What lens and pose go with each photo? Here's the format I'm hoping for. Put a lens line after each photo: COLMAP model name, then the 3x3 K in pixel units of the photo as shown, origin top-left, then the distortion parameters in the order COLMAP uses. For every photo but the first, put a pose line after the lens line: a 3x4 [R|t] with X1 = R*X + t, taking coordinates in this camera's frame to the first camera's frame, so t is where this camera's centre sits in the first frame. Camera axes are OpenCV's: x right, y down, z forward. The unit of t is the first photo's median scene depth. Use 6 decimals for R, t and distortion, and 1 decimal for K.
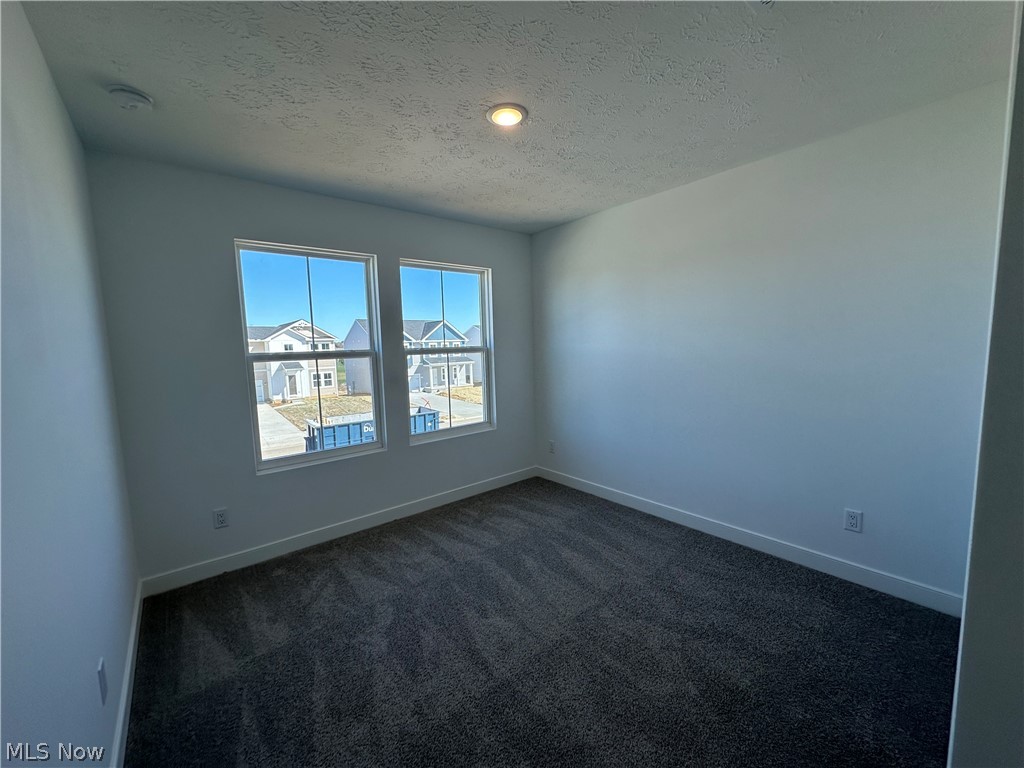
lens RADIAL K [[408.1, 0, 508.4], [0, 408.1, 384.6], [0, 0, 1]] dist [0.001474, 0.000211]
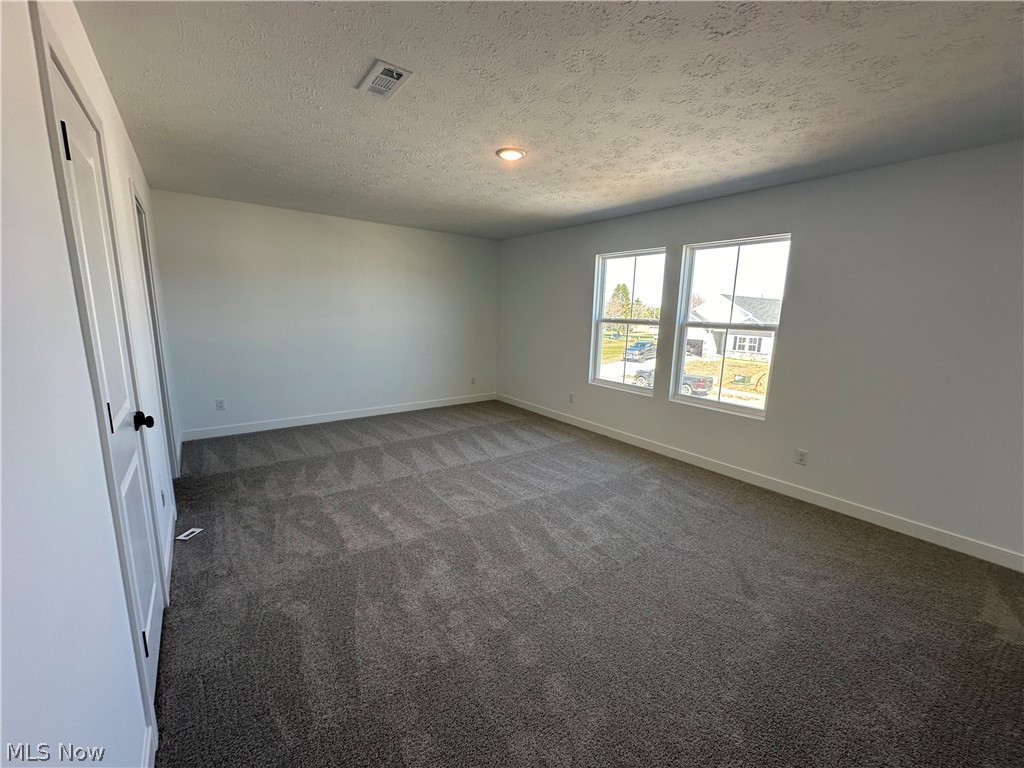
lens RADIAL K [[408.1, 0, 512.5], [0, 408.1, 383.7], [0, 0, 1]] dist [0.001474, 0.000211]
pose [[-0.055051, 0.207337, -0.976719, 0.861231], [-0.097934, 0.972365, 0.211933, -0.101360], [0.993669, 0.107321, -0.033225, 0.534477]]
